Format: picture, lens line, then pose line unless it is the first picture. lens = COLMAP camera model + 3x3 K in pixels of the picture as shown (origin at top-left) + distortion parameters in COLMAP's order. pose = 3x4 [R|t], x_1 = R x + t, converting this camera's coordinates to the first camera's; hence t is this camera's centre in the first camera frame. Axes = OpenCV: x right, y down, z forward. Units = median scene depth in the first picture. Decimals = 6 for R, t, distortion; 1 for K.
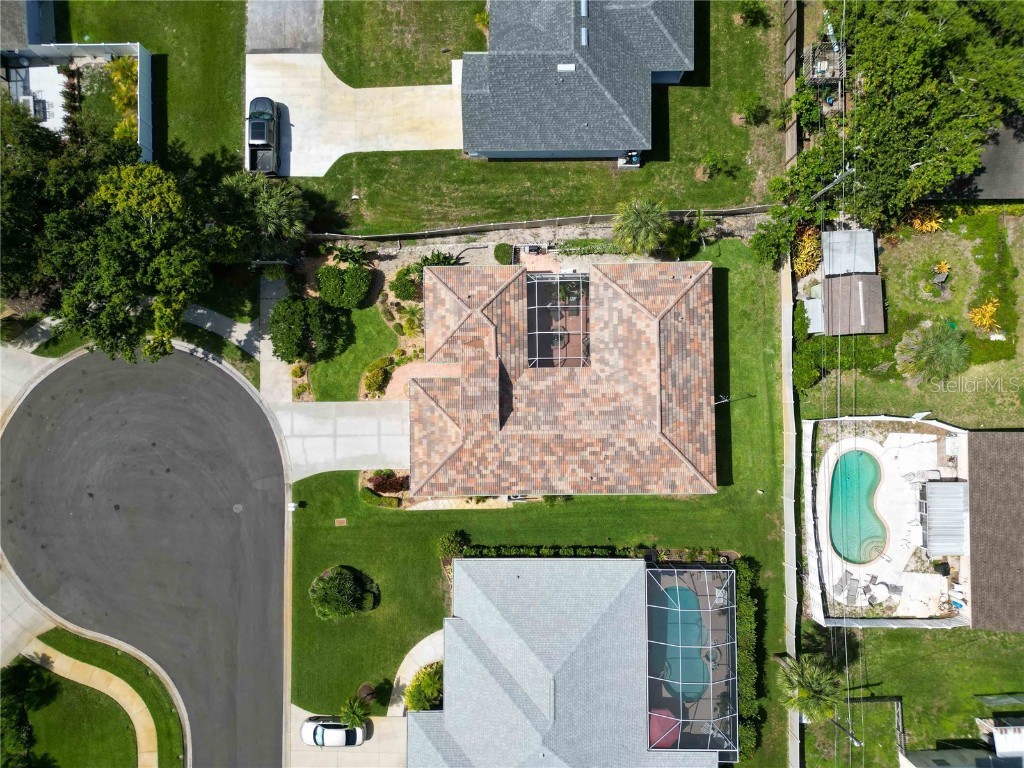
lens RADIAL K [[715.9, 0, 510.1], [0, 715.9, 382.4], [0, 0, 1]] dist [0.064278, -0.065022]
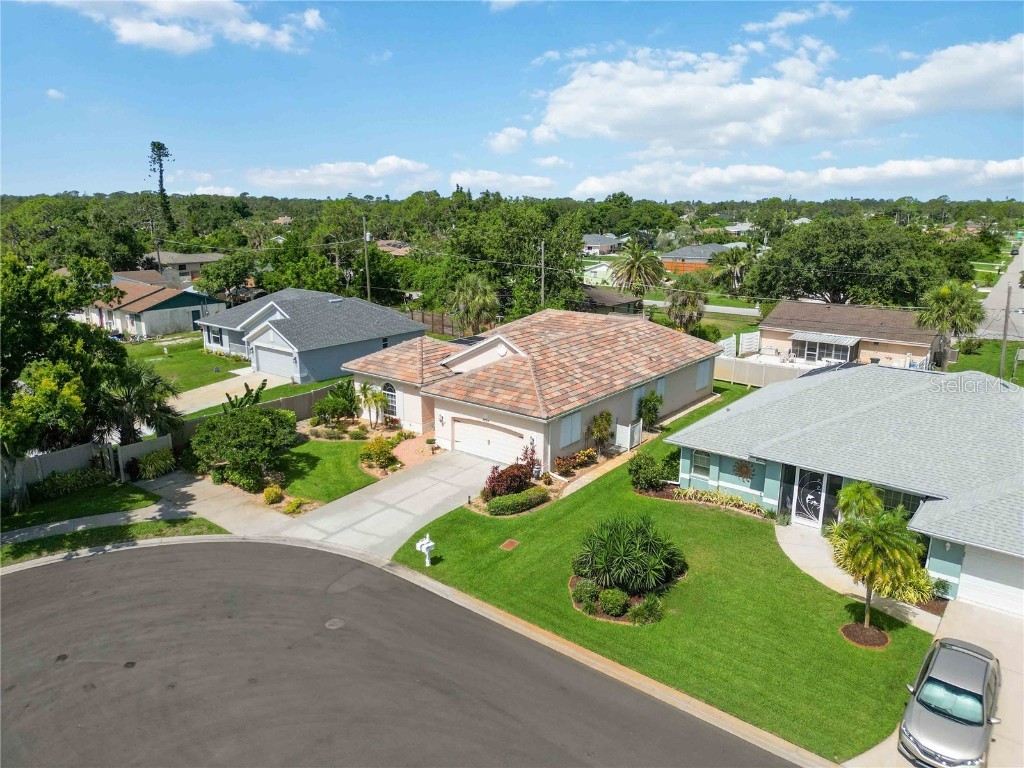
lens RADIAL K [[715.9, 0, 510.1], [0, 715.9, 382.4], [0, 0, 1]] dist [0.064278, -0.065022]
pose [[0.626669, -0.177925, 0.758702, -0.615323], [0.778798, 0.177408, -0.601664, 0.491515], [-0.027549, 0.967920, 0.249744, 0.748388]]
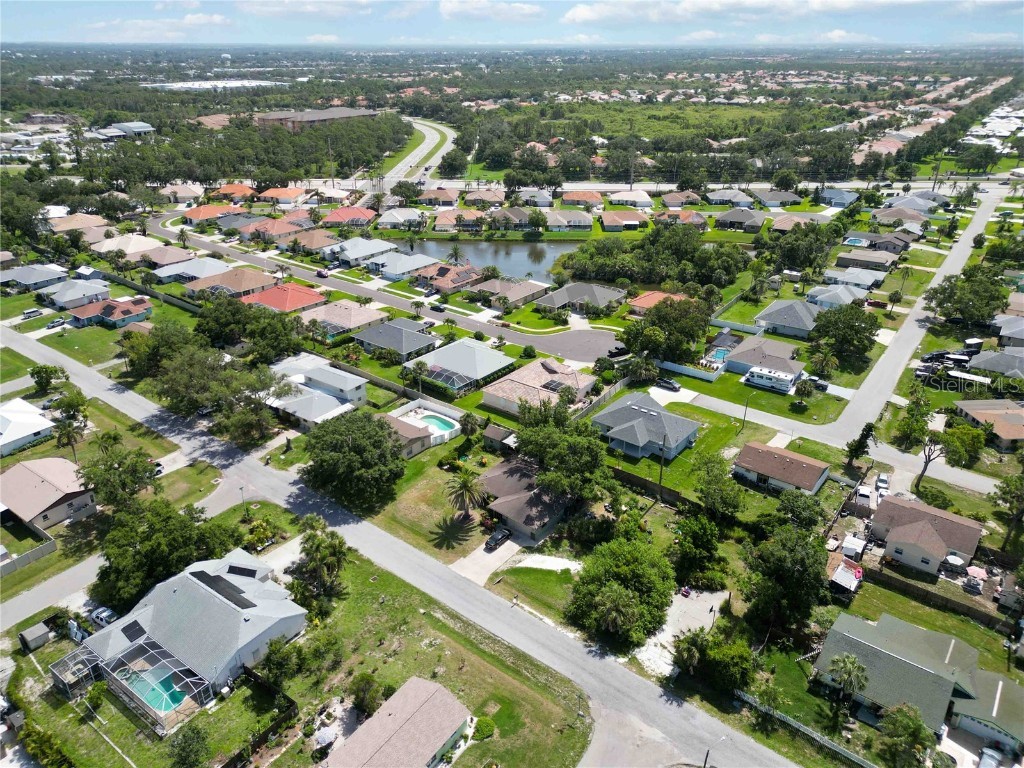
lens RADIAL K [[715.9, 0, 510.1], [0, 715.9, 382.4], [0, 0, 1]] dist [0.064278, -0.065022]
pose [[-0.628320, 0.341022, -0.699227, 2.109203], [-0.777516, -0.245077, 0.579143, -1.535215], [0.026136, 0.907547, 0.419137, -0.246401]]
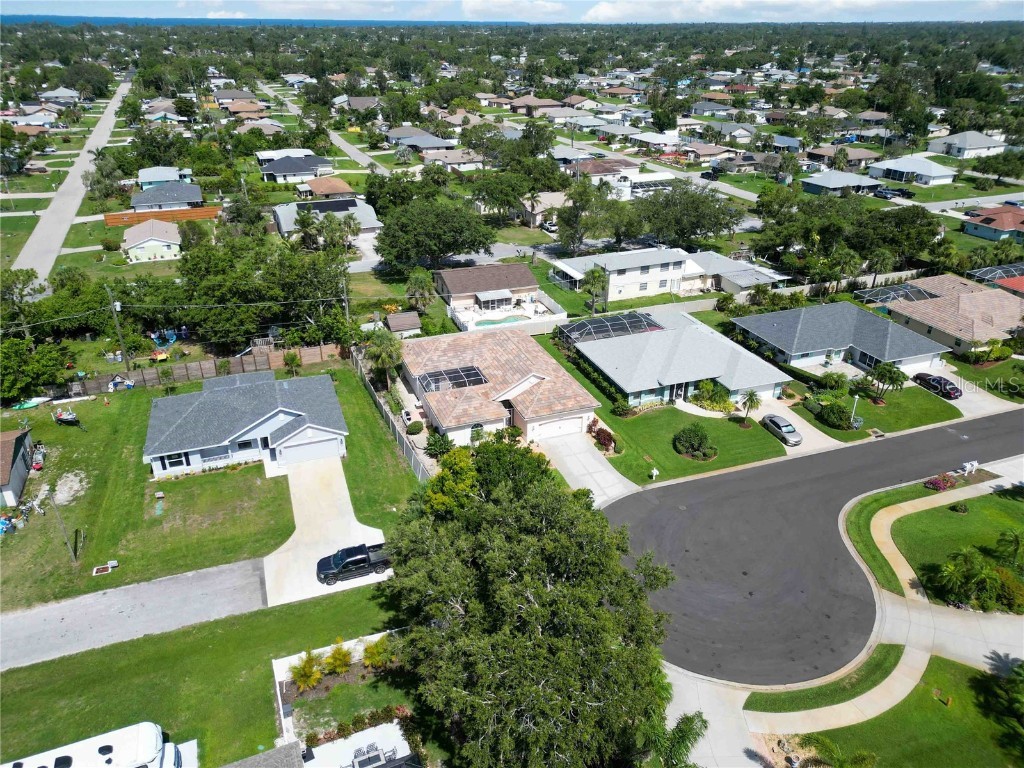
lens RADIAL K [[714.5, 0, 510.3], [0, 714.5, 386.0], [0, 0, 1]] dist [0.059111, -0.057712]
pose [[-0.341980, -0.419521, 0.840864, -1.171339], [0.939370, -0.128644, 0.317860, -0.427233], [-0.025177, 0.898584, 0.438079, 0.325847]]
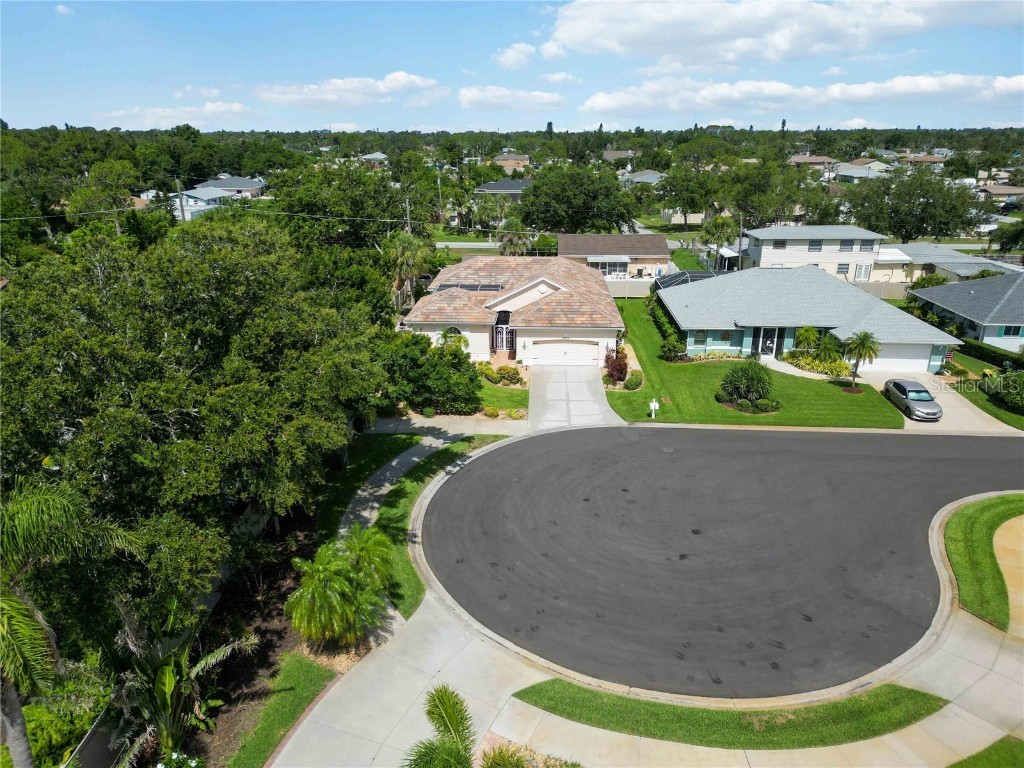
lens RADIAL K [[709.5, 0, 508.9], [0, 709.5, 398.8], [0, 0, 1]] dist [0.067389, -0.068785]
pose [[0.058412, -0.340671, 0.938366, -1.056611], [0.998028, 0.041567, -0.047035, 0.043335], [-0.022982, 0.939263, 0.342428, 0.703343]]
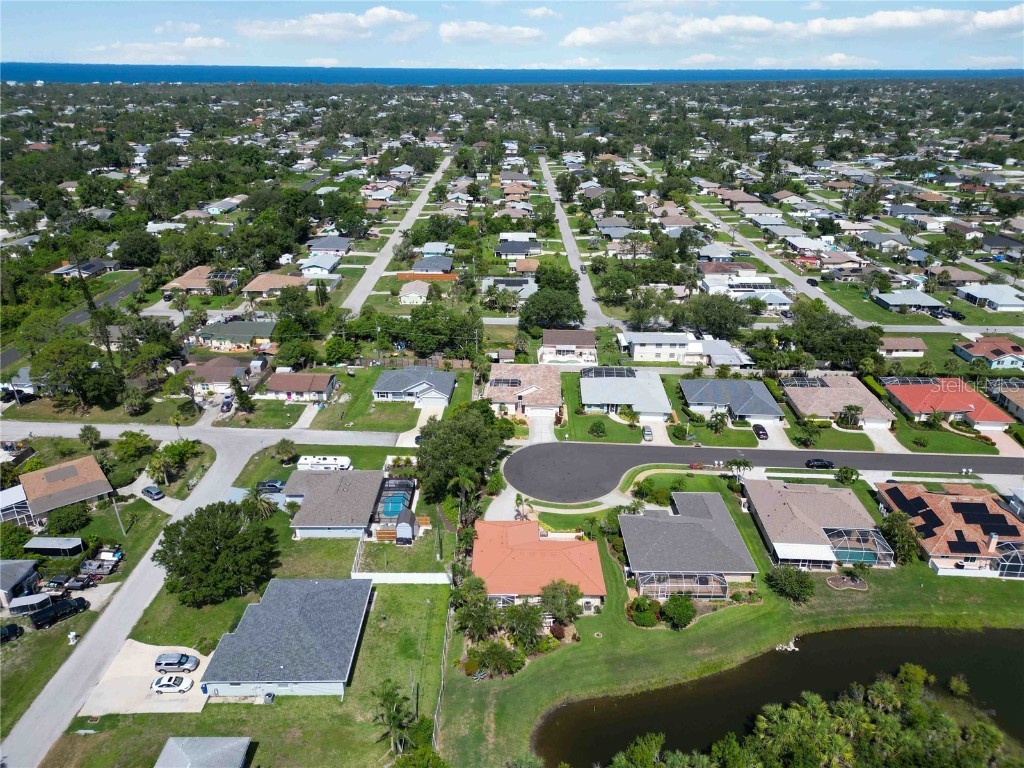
lens RADIAL K [[715.9, 0, 510.1], [0, 715.9, 382.4], [0, 0, 1]] dist [0.064278, -0.065022]
pose [[0.055498, -0.392713, 0.917985, -2.683611], [0.997999, 0.049715, -0.039067, 0.052184], [-0.030295, 0.918316, 0.394686, -0.250197]]
